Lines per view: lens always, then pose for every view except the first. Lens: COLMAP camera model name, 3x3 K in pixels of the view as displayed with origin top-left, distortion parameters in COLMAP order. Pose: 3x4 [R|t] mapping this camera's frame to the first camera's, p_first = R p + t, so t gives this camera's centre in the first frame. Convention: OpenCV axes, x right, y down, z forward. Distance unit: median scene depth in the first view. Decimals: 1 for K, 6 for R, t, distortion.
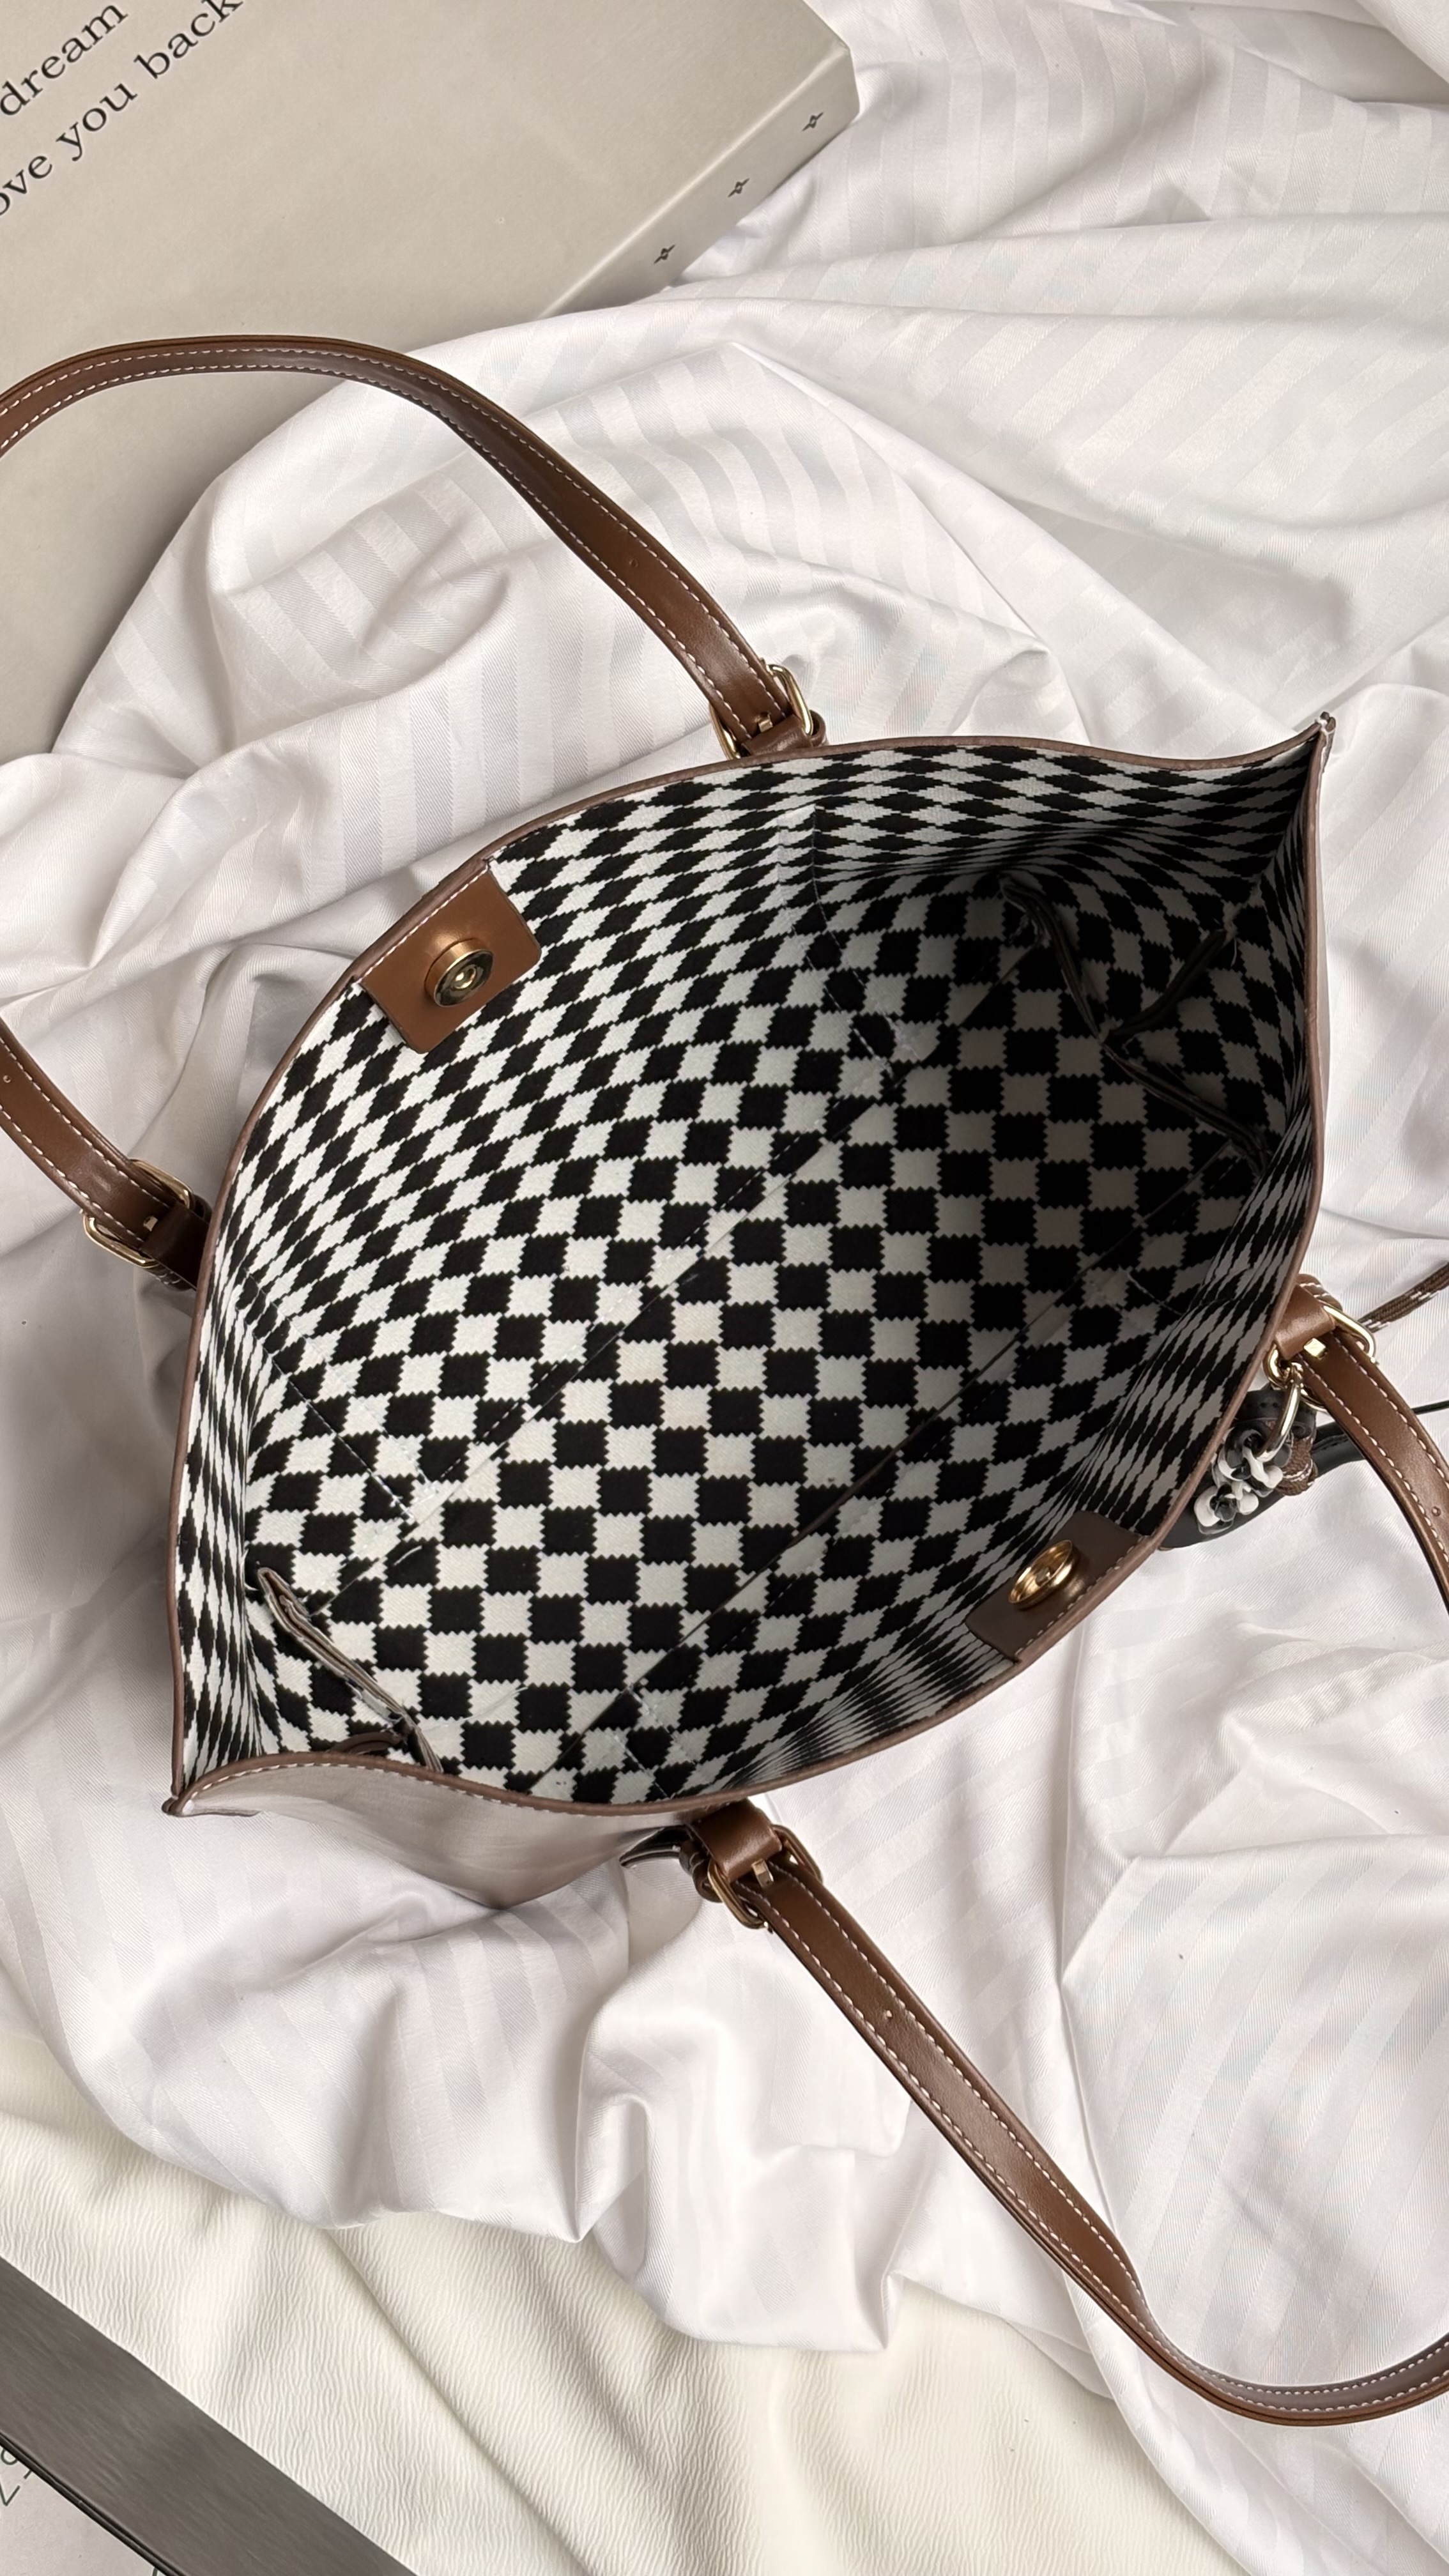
lens RADIAL K [[3920.8, 0, 719.0], [0, 3920.8, 1285.0], [0, 0, 1]] dist [0.077517, 0.000000]
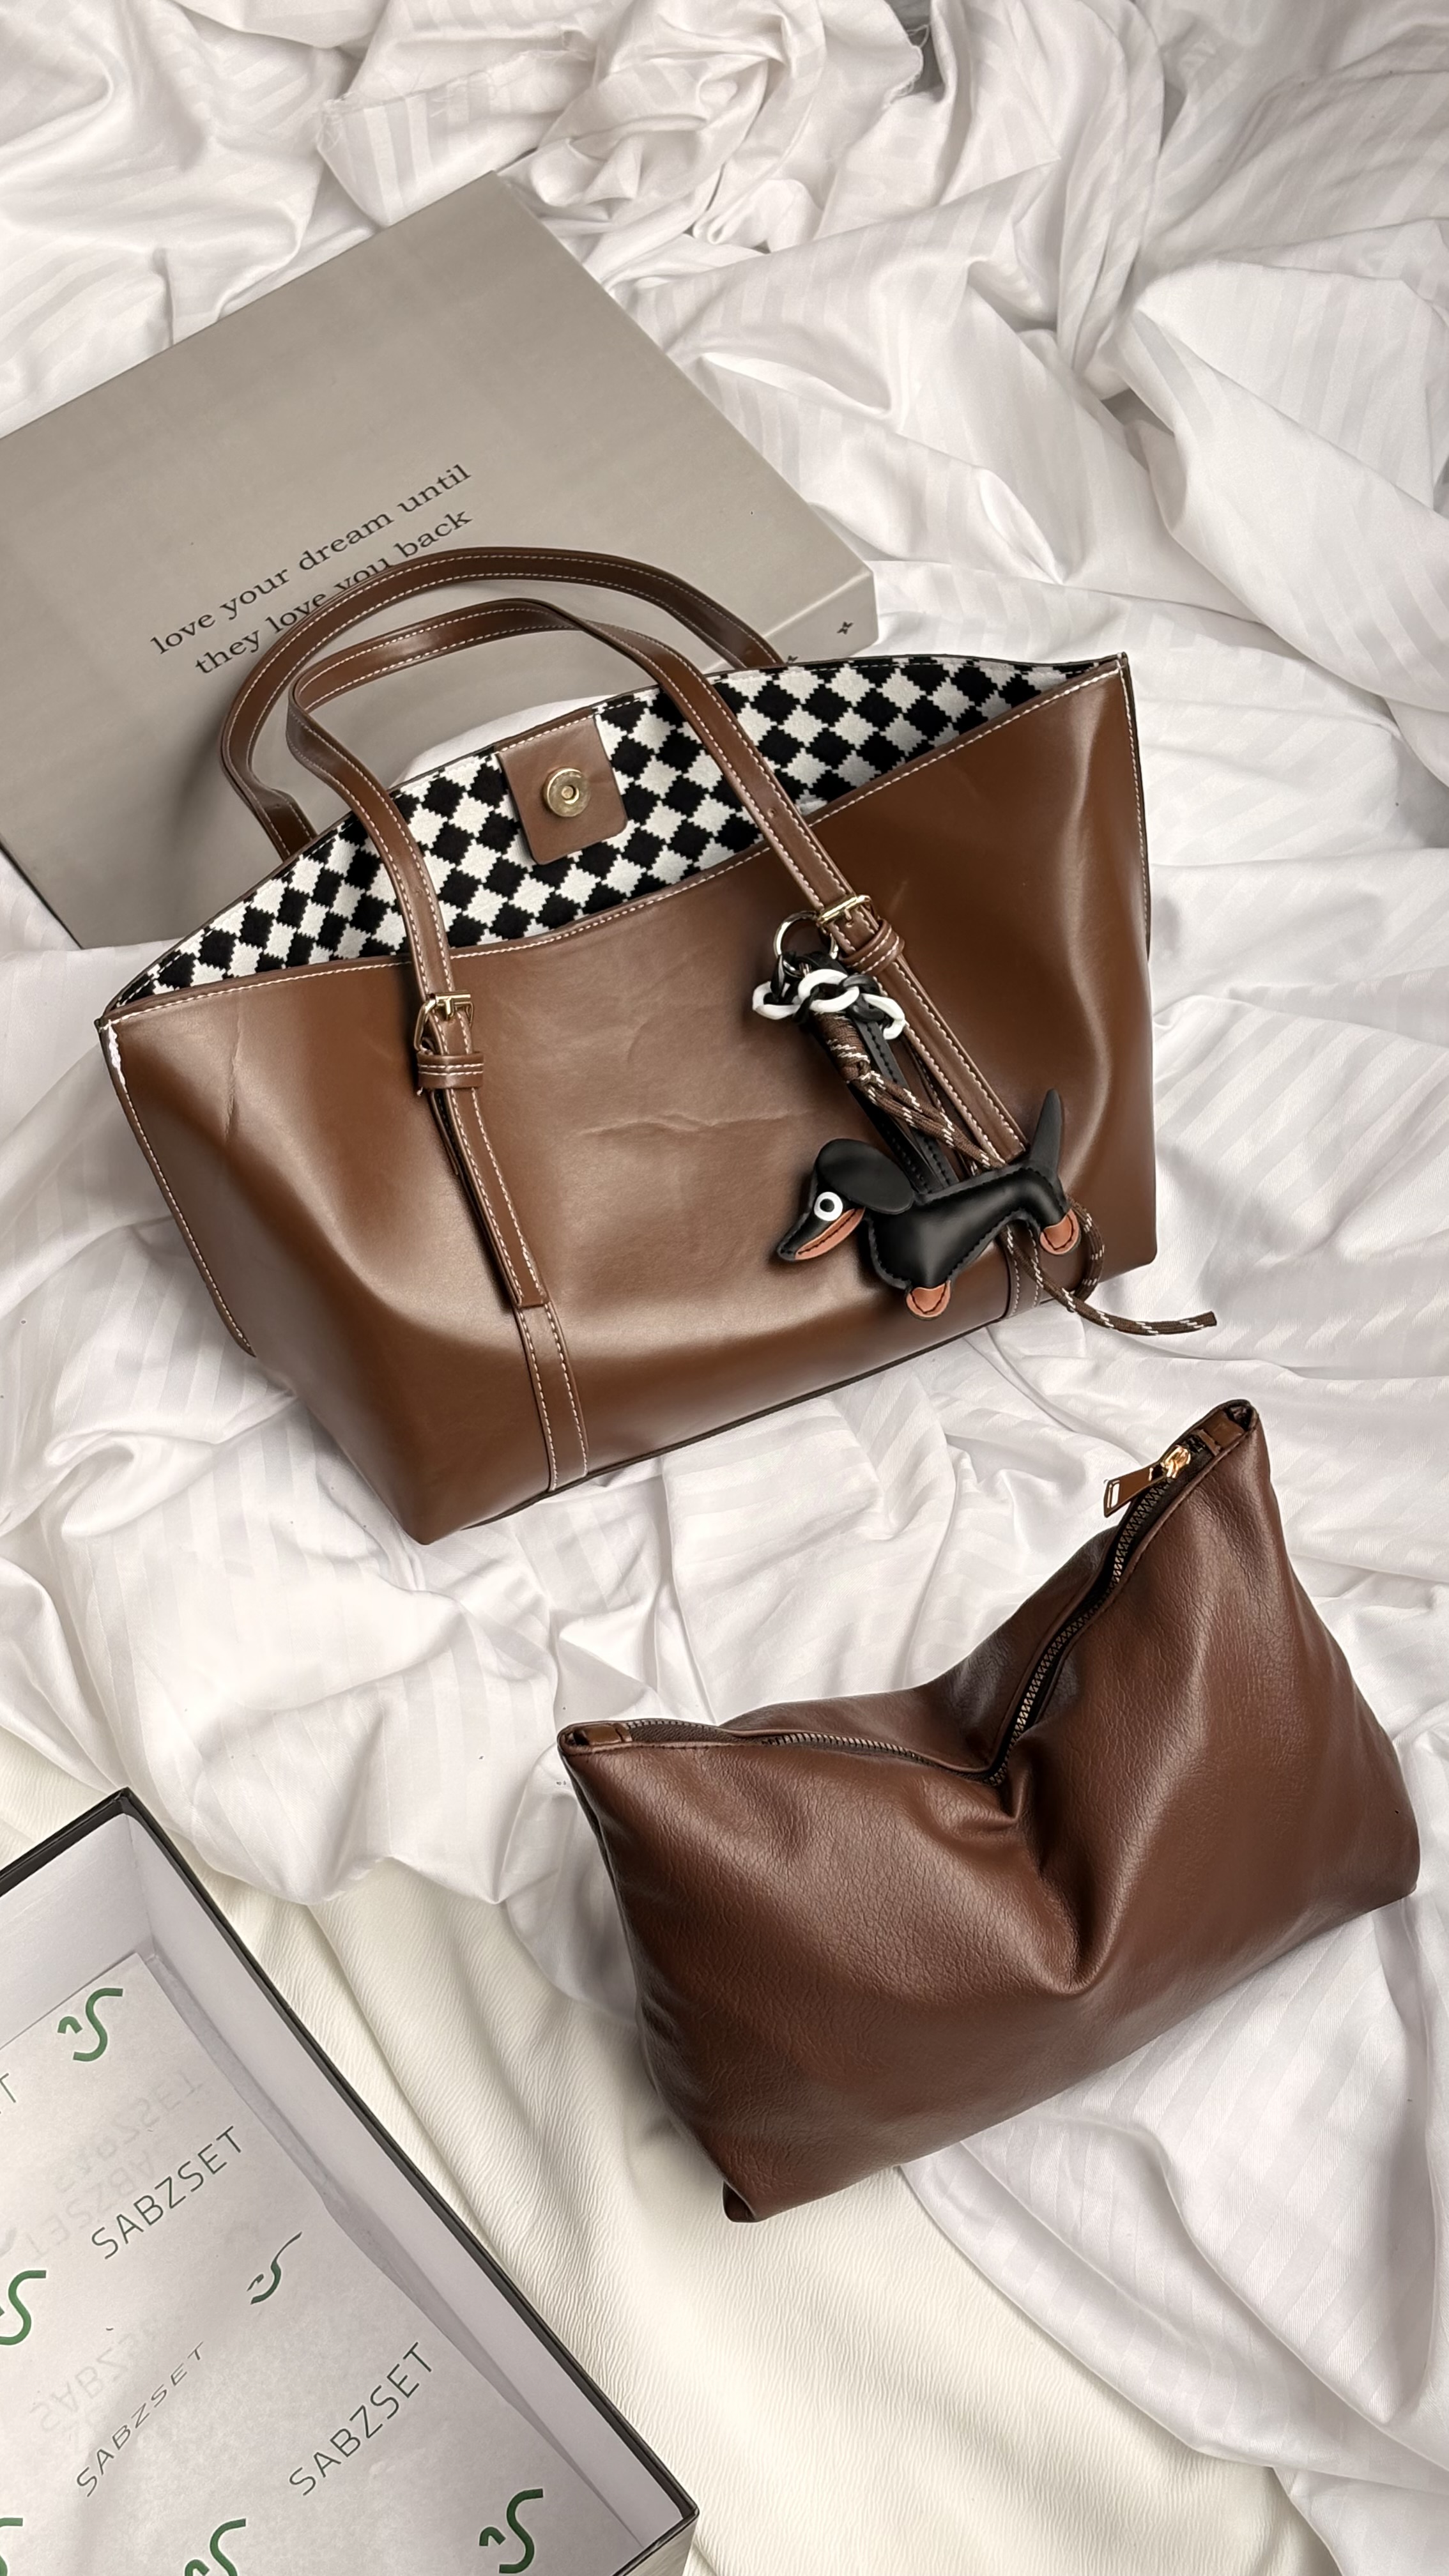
lens RADIAL K [[3920.8, 0, 739.3], [0, 3920.8, 1305.1], [0, 0, 1]] dist [0.077517, 0.000000]
pose [[0.993806, 0.105391, -0.035252, 0.064701], [-0.110940, 0.922283, -0.370252, 0.498658], [-0.006509, 0.371869, 0.928262, -0.272585]]
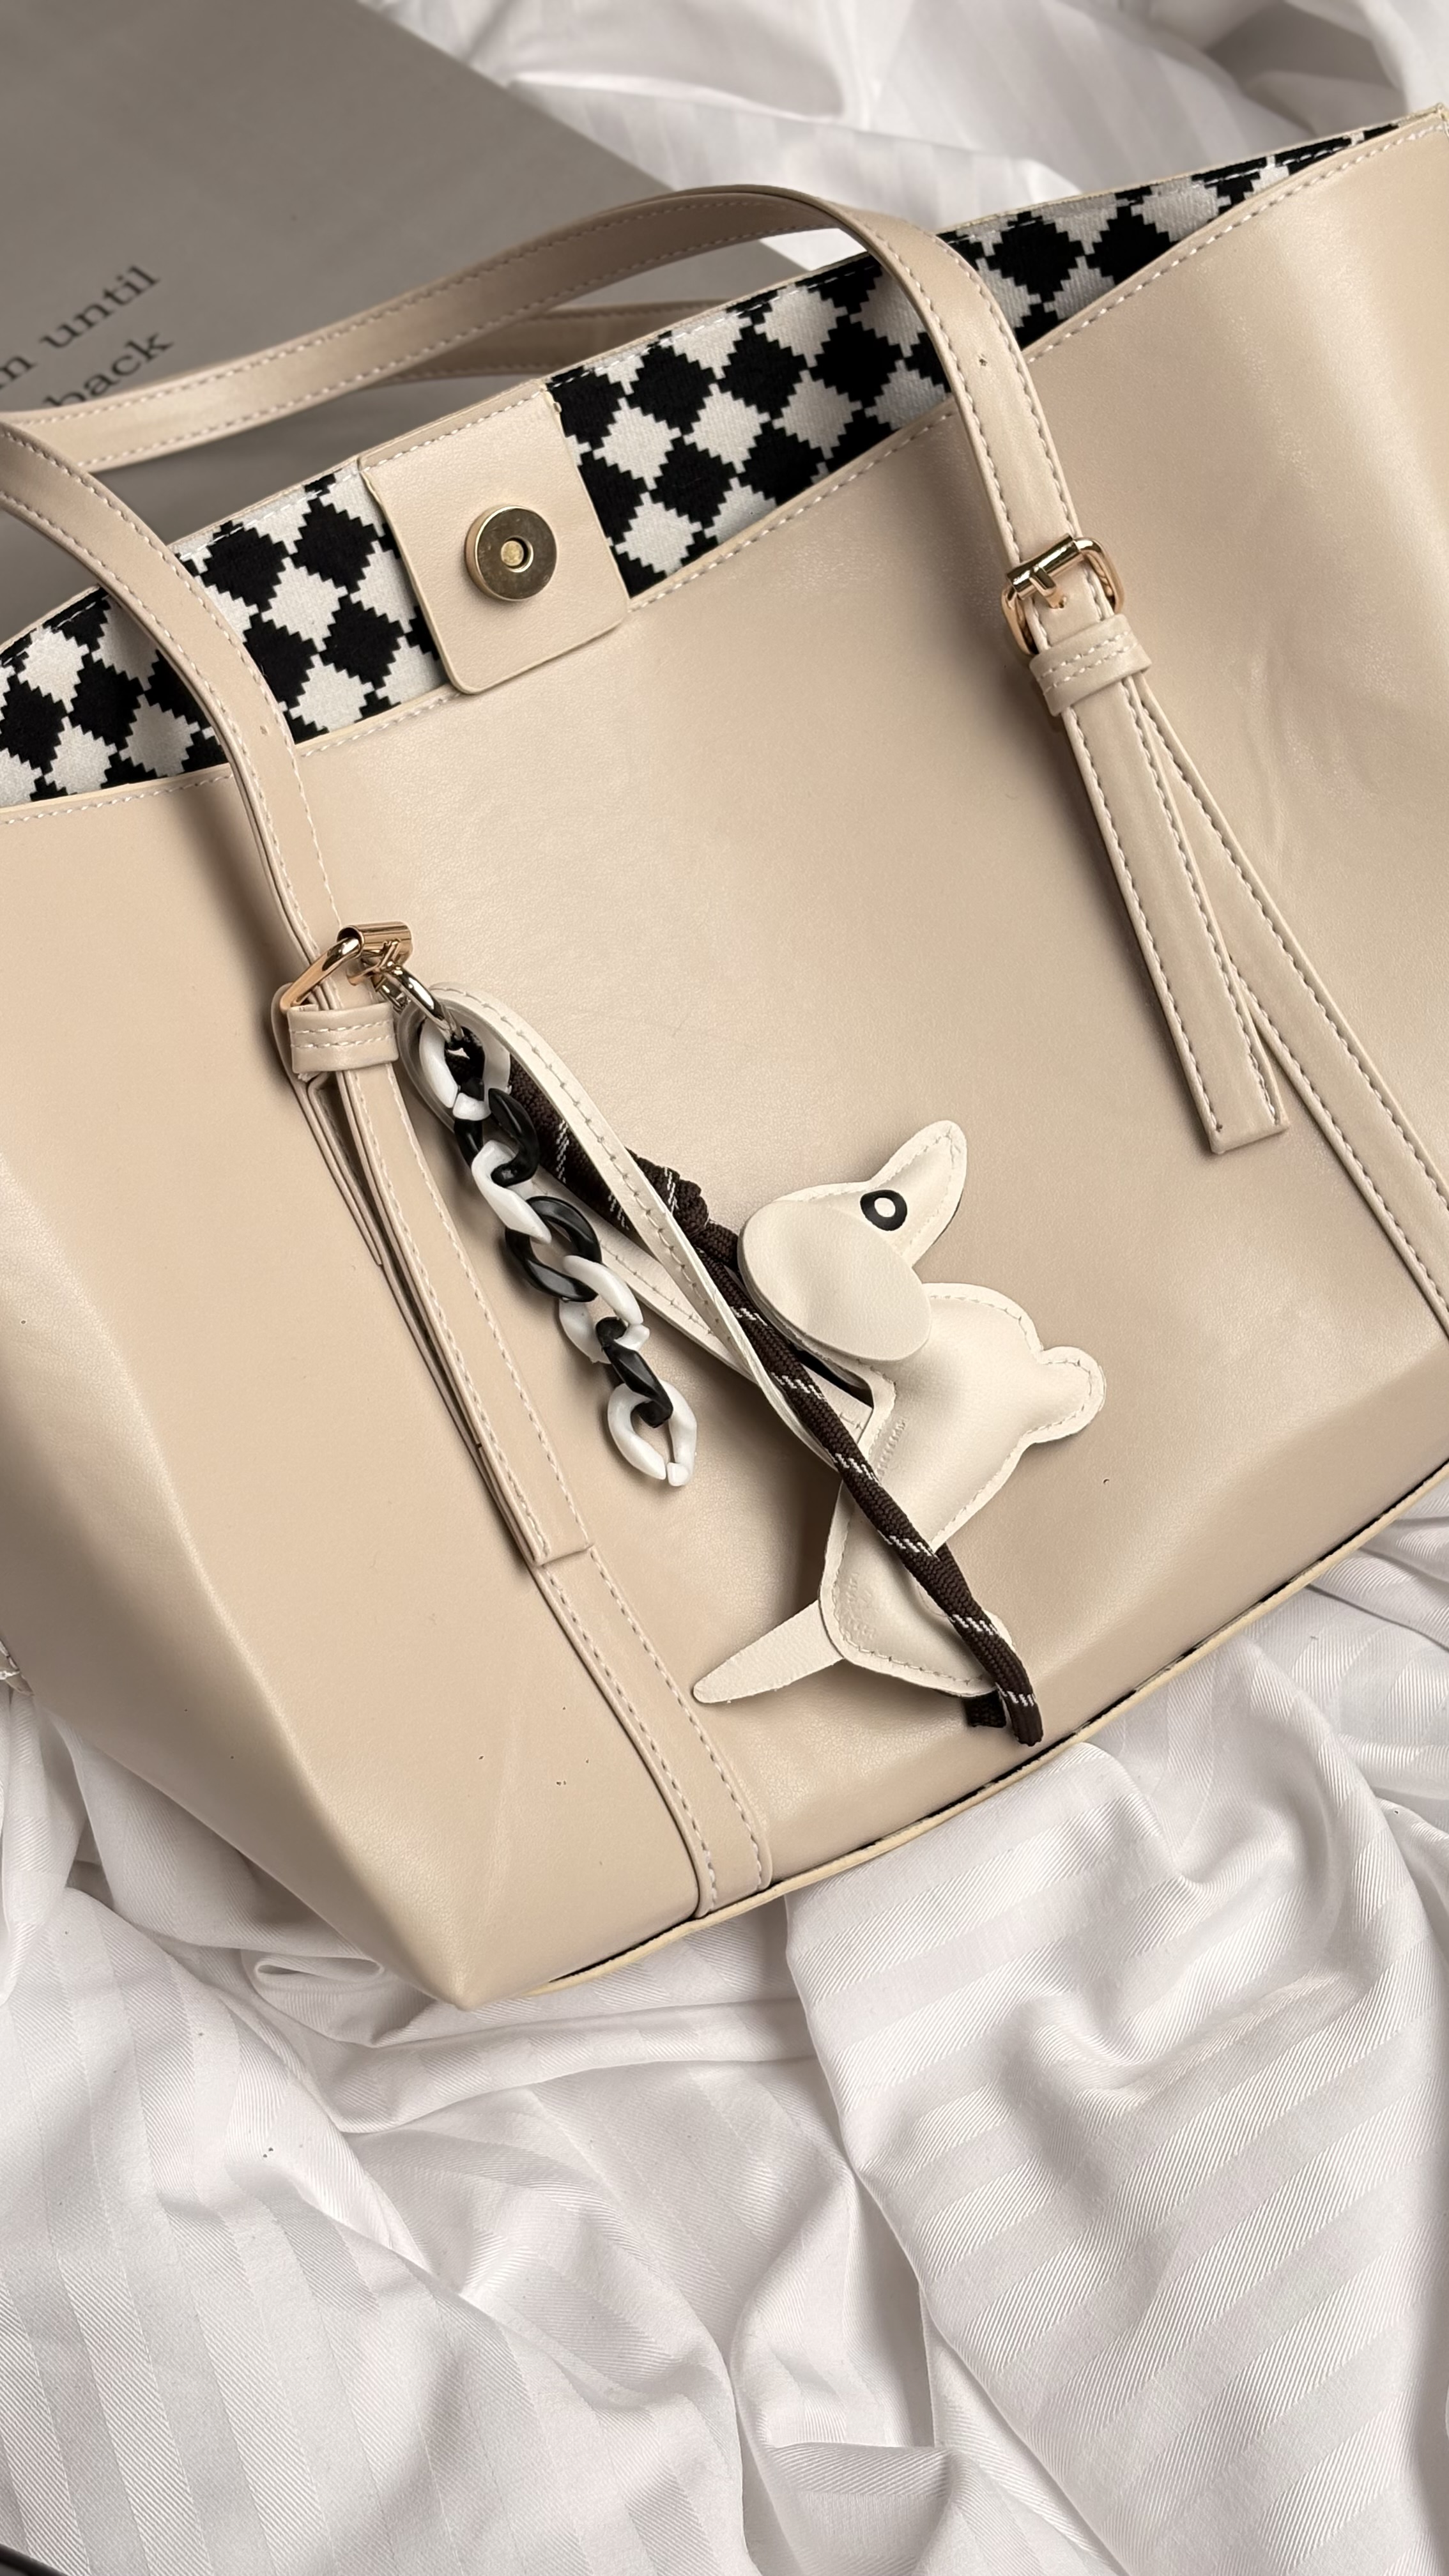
lens RADIAL K [[3920.8, 0, 739.0], [0, 3920.8, 1295.1], [0, 0, 1]] dist [0.077517, 0.000000]
pose [[0.998099, -0.046262, 0.040710, -0.044150], [0.060185, 0.873724, -0.482684, 0.279024], [-0.013240, 0.484217, 0.874848, 0.364126]]
